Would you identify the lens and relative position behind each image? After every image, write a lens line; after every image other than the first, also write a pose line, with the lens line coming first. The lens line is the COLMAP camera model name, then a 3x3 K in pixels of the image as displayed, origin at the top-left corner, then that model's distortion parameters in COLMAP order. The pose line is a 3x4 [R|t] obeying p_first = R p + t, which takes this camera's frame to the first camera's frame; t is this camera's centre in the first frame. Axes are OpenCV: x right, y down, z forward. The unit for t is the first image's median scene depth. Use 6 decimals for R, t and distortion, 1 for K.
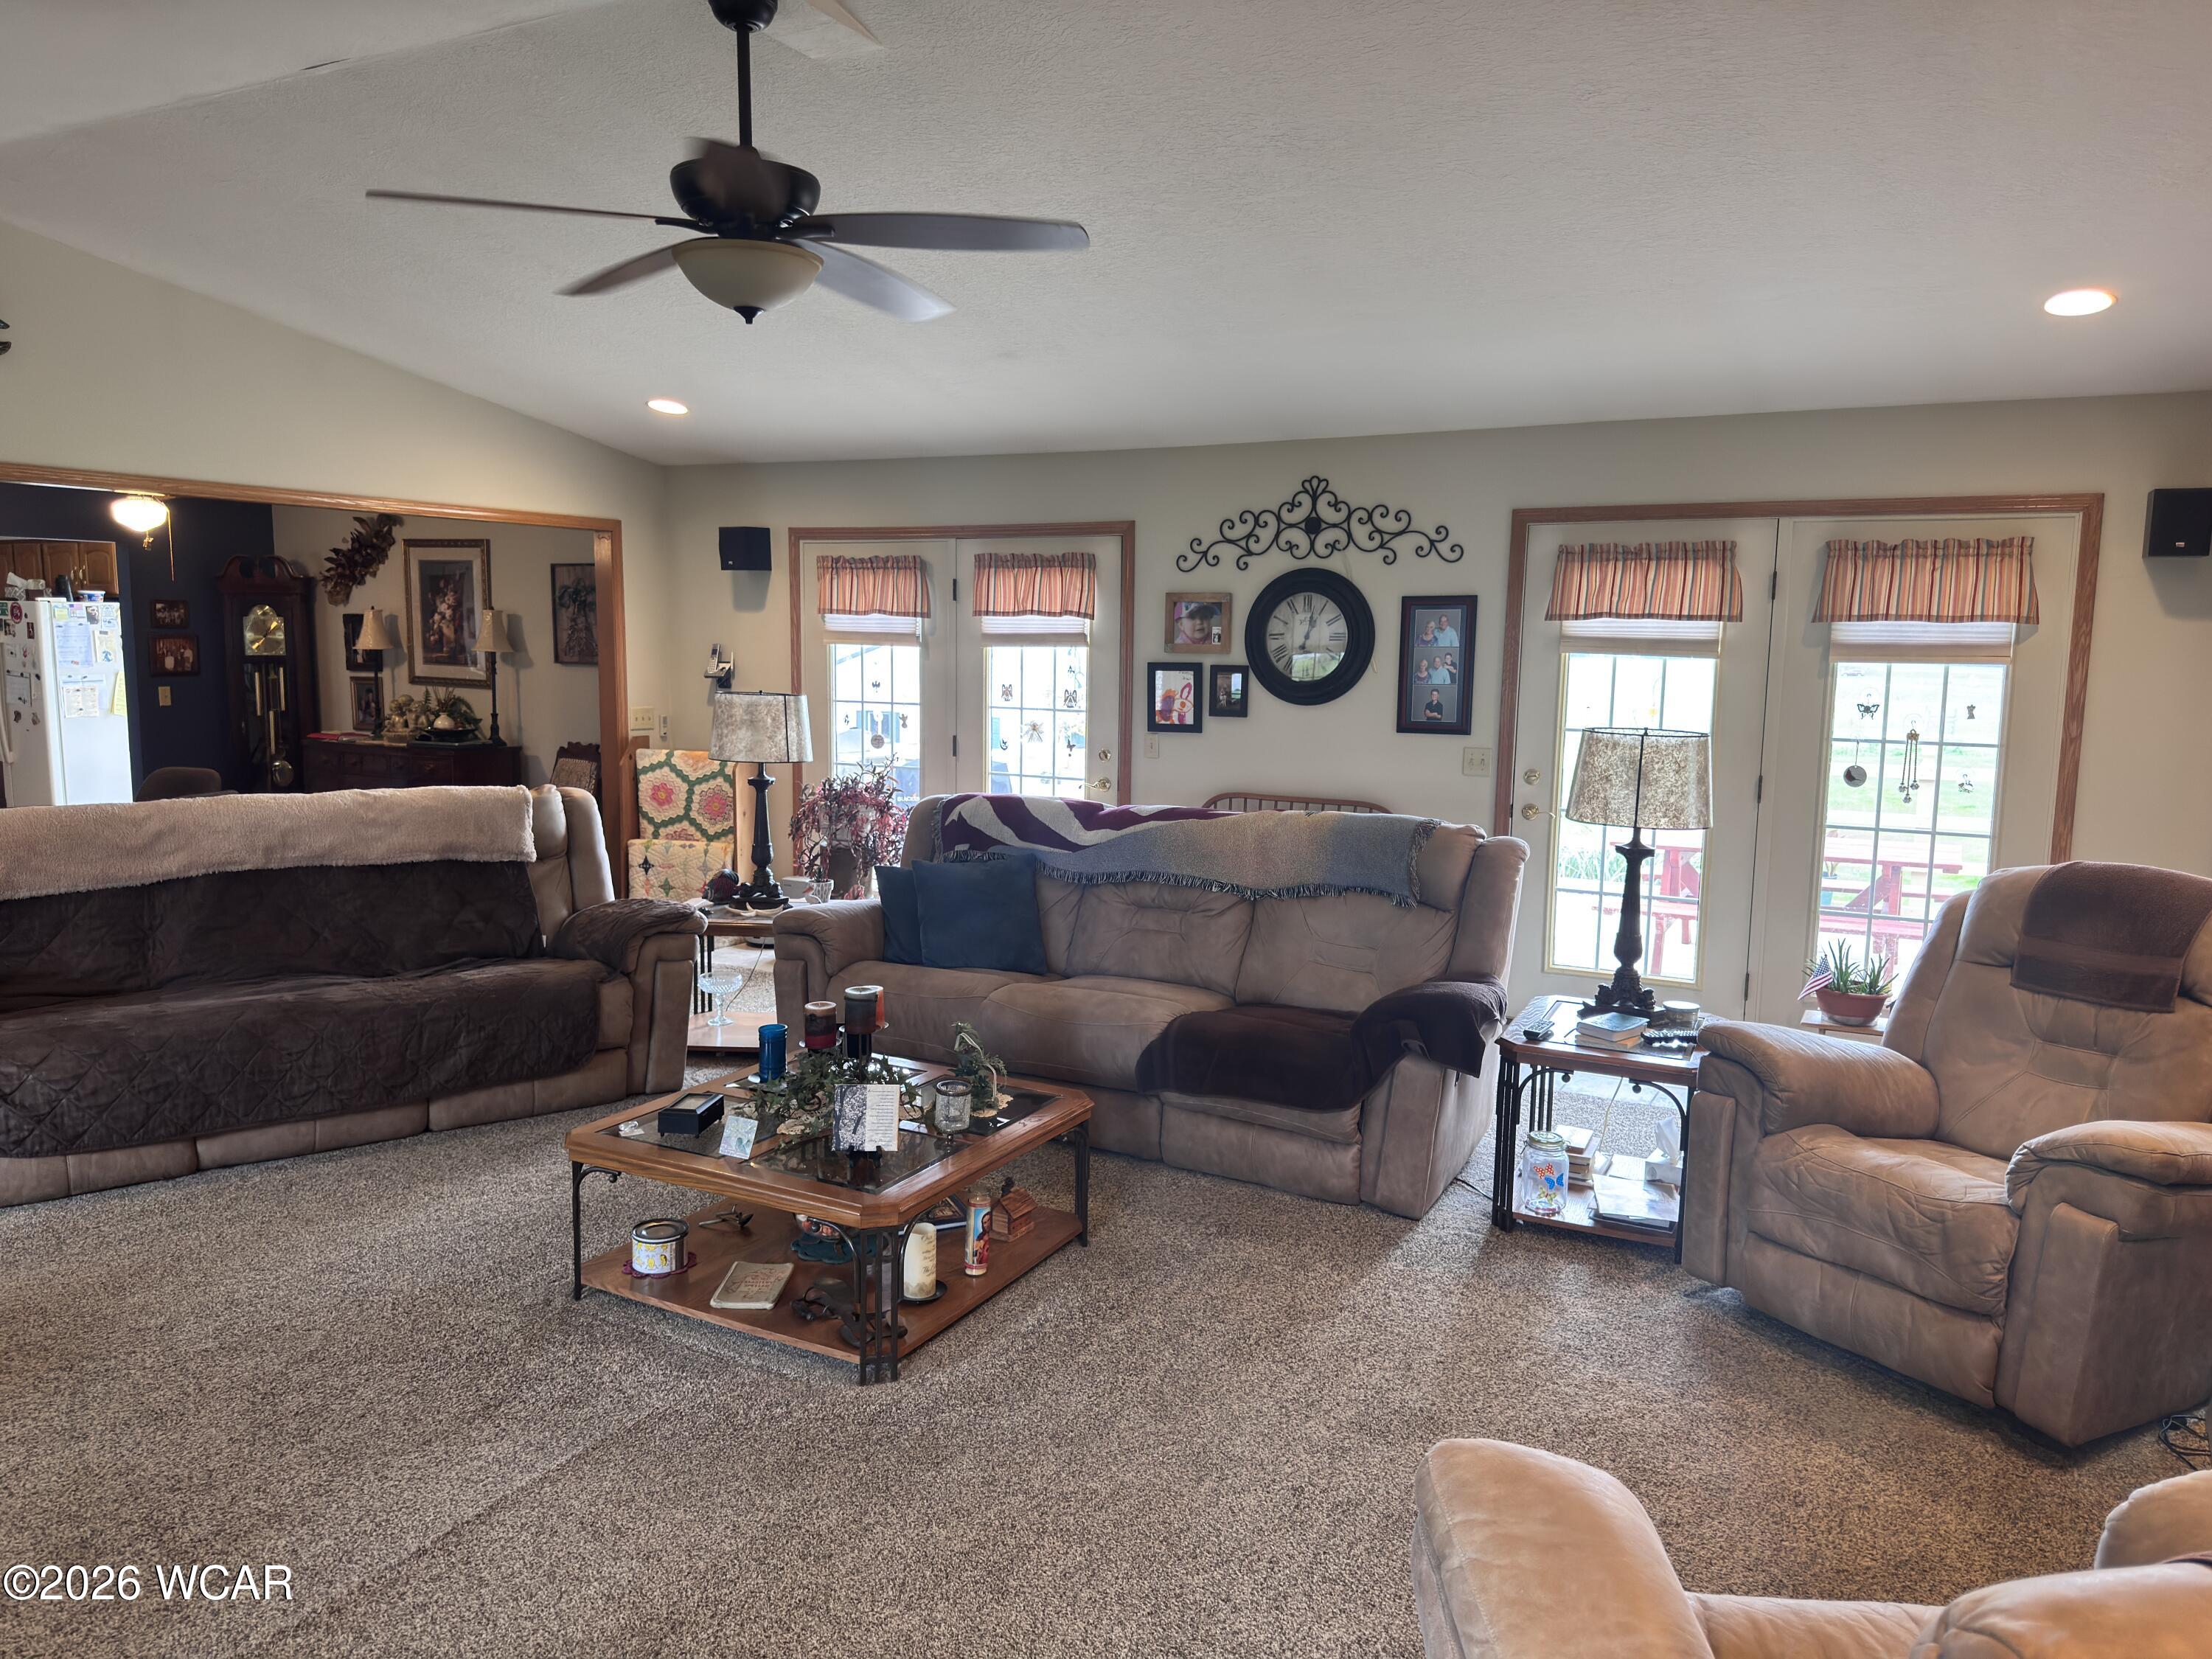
lens RADIAL K [[1532.3, 0, 1106.0], [0, 1532.3, 829.5], [0, 0, 1]] dist [-0.005332, -0.003784]
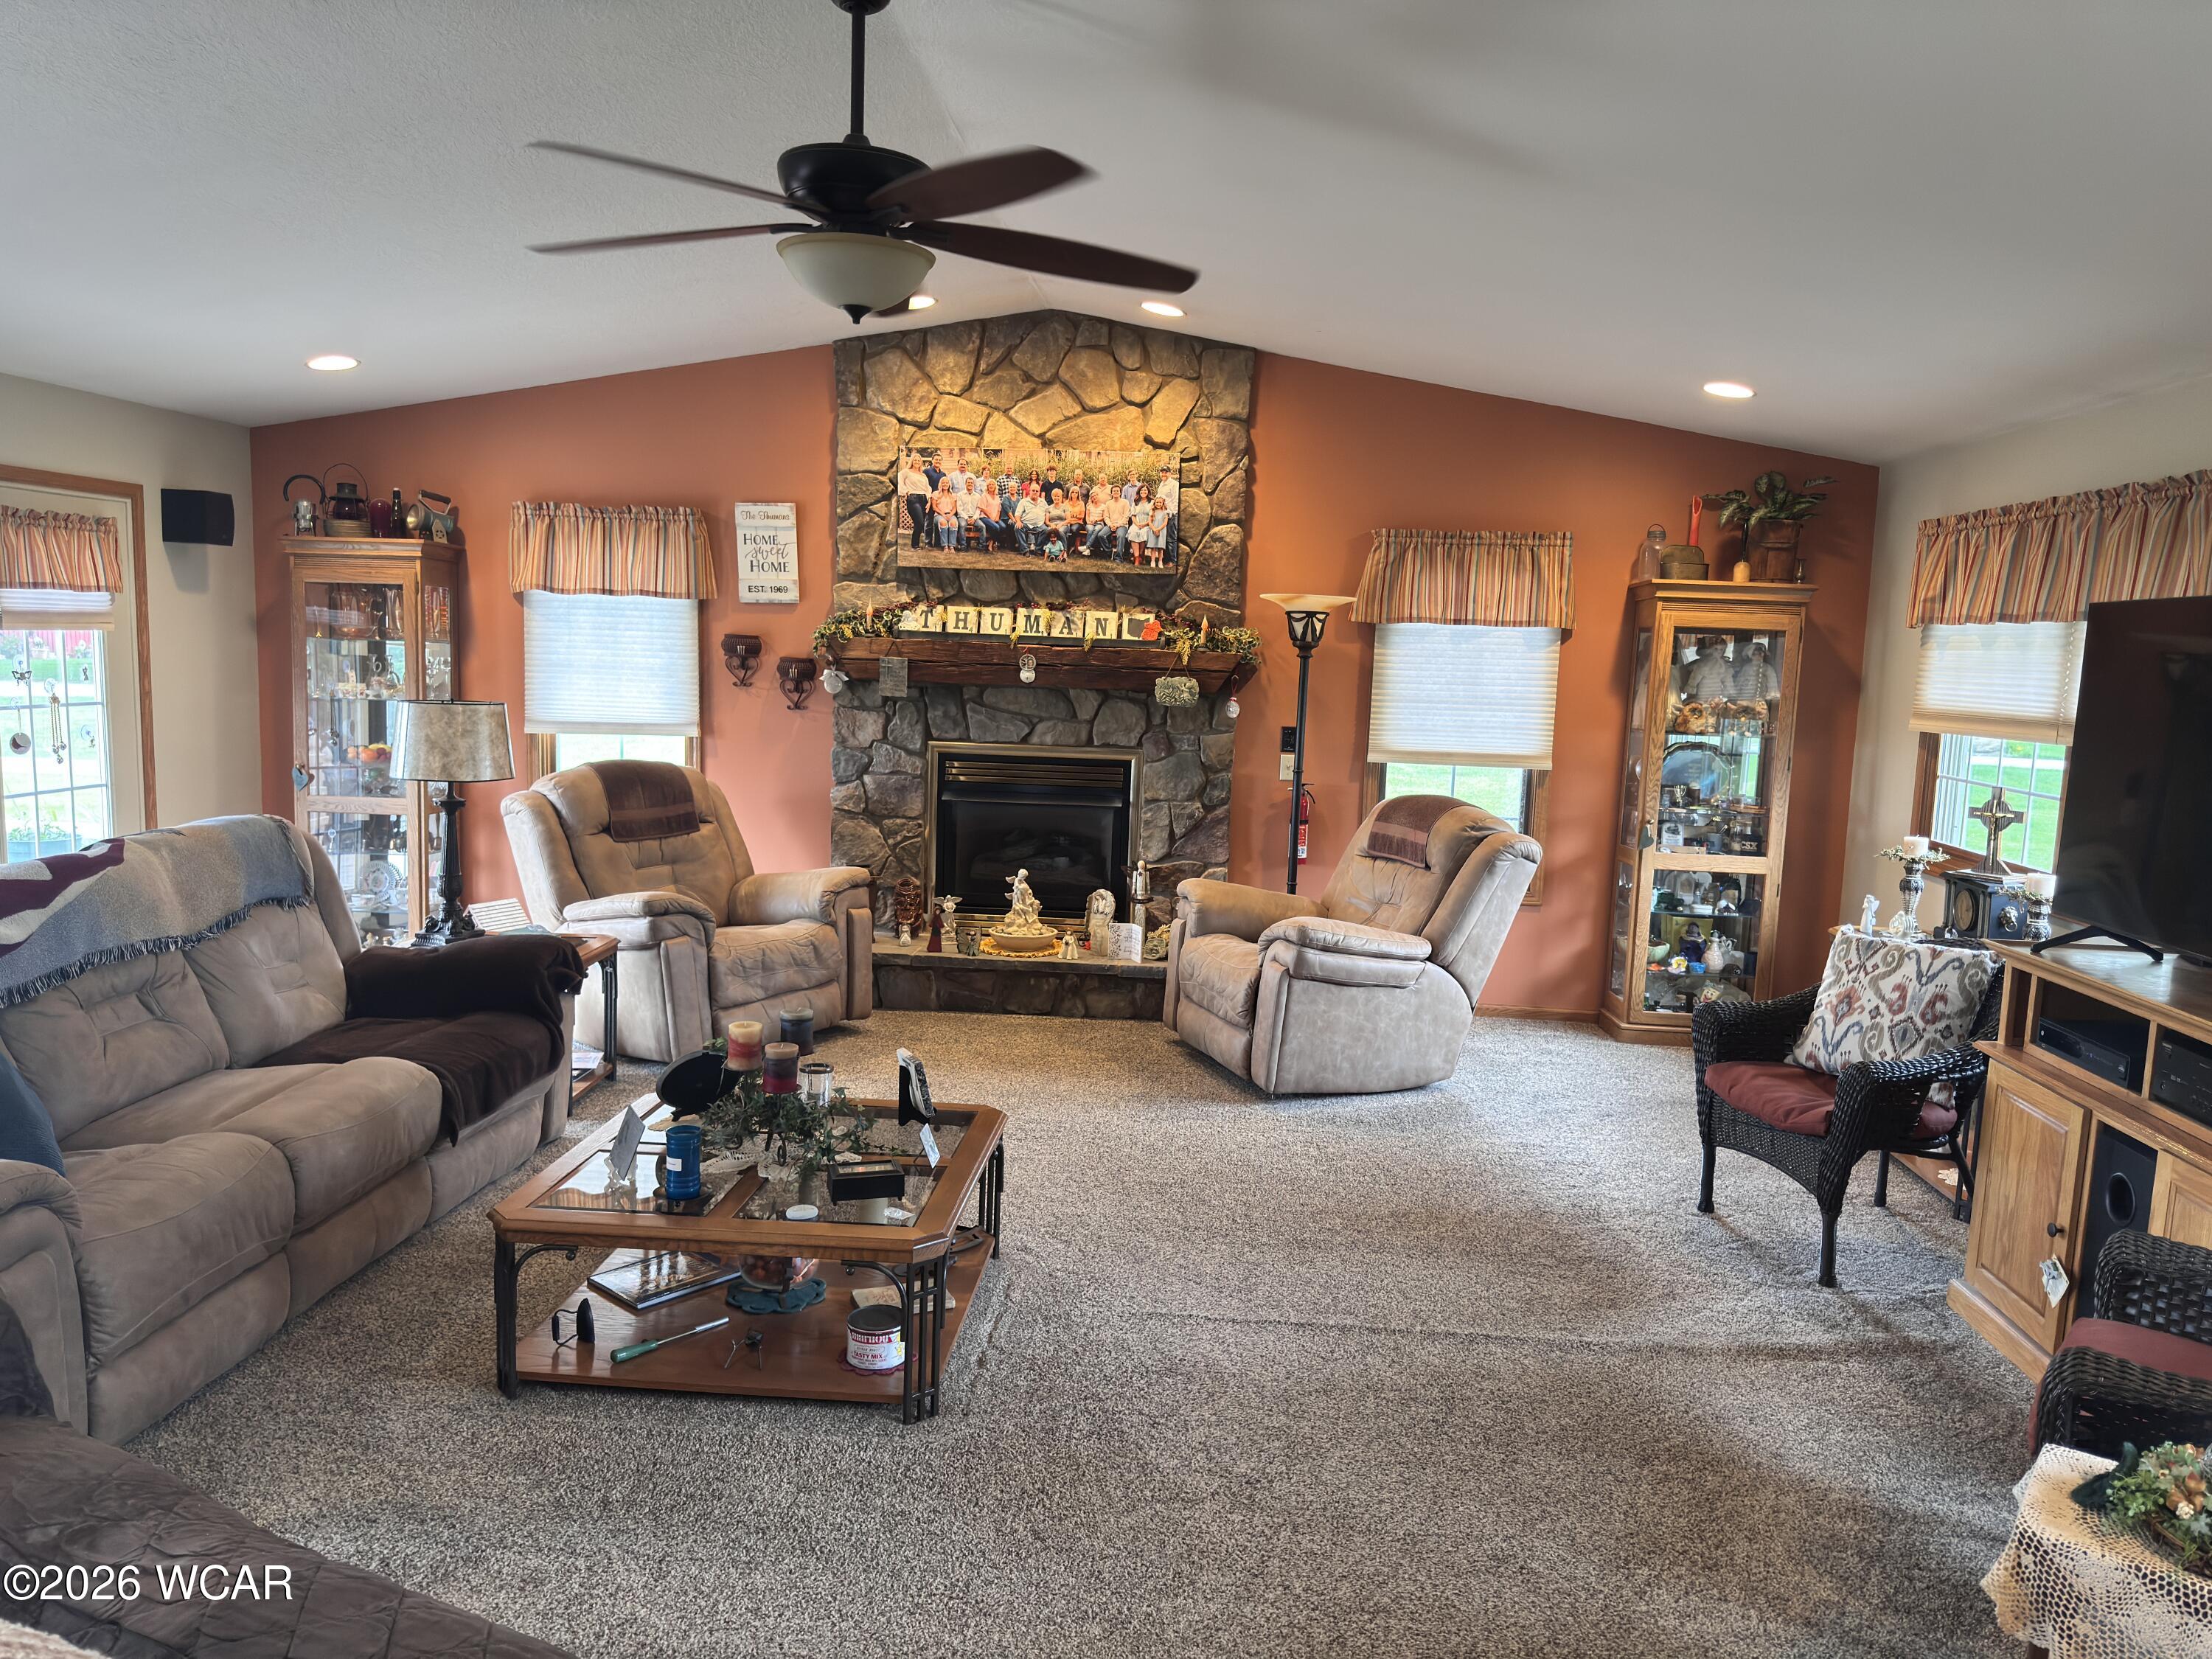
lens RADIAL K [[1532.3, 0, 1106.0], [0, 1532.3, 829.5], [0, 0, 1]] dist [-0.005332, -0.003784]
pose [[-0.408576, -0.137630, 0.902288, -0.763000], [0.073887, 0.980334, 0.182993, -0.118139], [-0.909729, 0.141434, -0.390371, 0.812471]]
